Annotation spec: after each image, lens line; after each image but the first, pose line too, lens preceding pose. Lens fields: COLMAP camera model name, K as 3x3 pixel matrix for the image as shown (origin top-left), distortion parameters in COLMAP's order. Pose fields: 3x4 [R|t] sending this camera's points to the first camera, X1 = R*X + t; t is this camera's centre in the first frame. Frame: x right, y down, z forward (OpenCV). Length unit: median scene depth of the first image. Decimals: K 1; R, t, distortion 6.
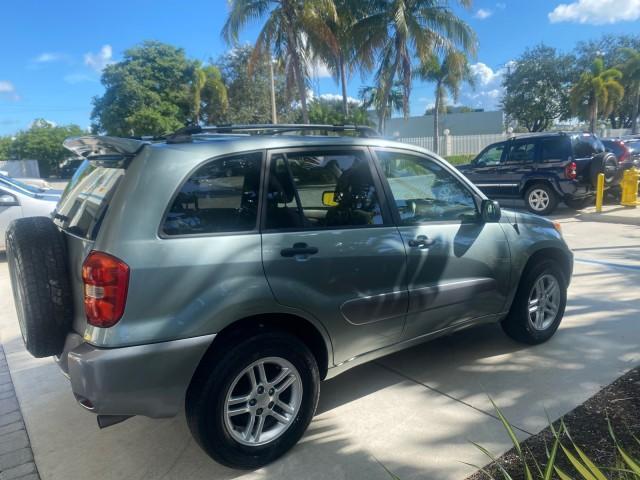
lens RADIAL K [[494.6, 0, 319.7], [0, 494.6, 237.2], [0, 0, 1]] dist [0.008806, -0.001817]
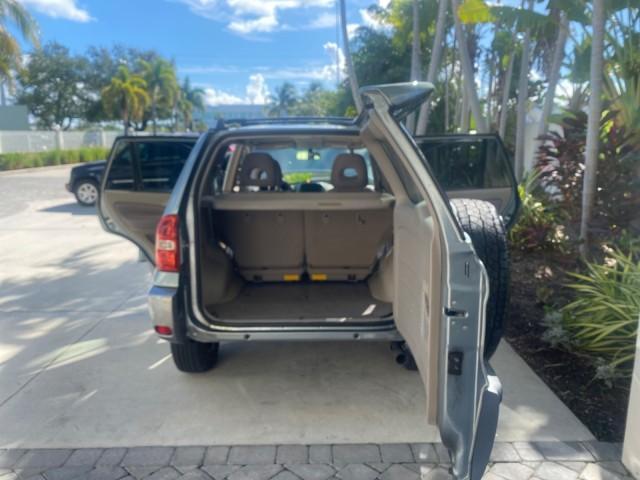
lens RADIAL K [[502.9, 0, 321.2], [0, 502.9, 232.6], [0, 0, 1]] dist [-0.004734, 0.004356]
pose [[0.584233, -0.113613, 0.803595, -0.132806], [0.124243, 0.991002, 0.049782, -0.001231], [-0.802020, 0.070757, 0.593091, 0.036701]]
